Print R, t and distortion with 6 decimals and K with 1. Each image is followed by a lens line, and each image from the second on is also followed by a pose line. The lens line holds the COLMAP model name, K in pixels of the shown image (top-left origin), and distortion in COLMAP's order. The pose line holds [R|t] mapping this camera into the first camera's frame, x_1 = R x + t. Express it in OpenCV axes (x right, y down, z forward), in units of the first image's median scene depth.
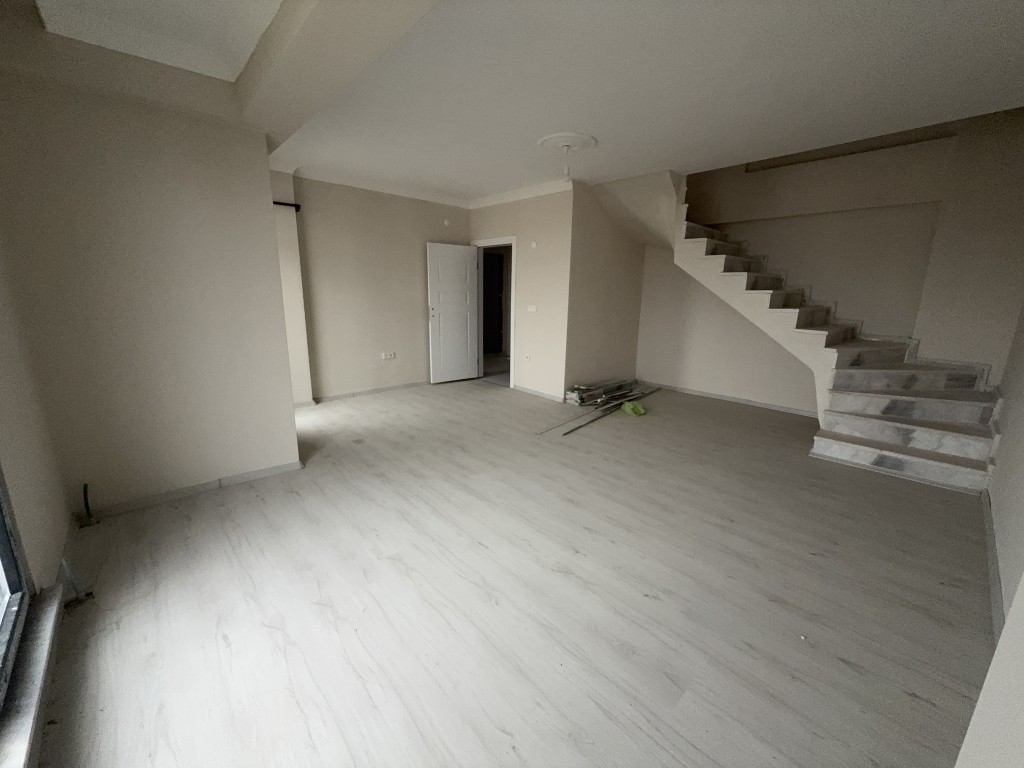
lens RADIAL K [[405.4, 0, 511.3], [0, 405.4, 383.0], [0, 0, 1]] dist [-0.001643, 0.000312]
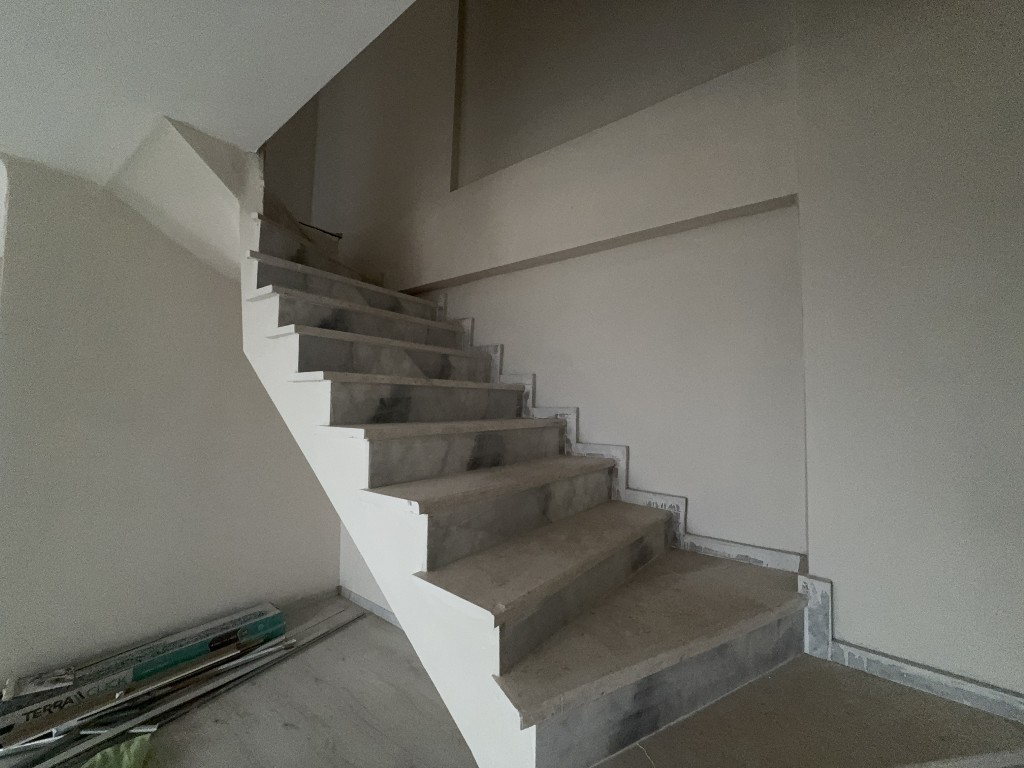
lens RADIAL K [[405.4, 0, 508.8], [0, 405.4, 387.1], [0, 0, 1]] dist [-0.001643, 0.000312]
pose [[0.985905, 0.008811, 0.167075, 0.591920], [0.034818, 0.965943, -0.256400, -0.151825], [-0.163644, 0.258603, 0.952021, 0.588230]]
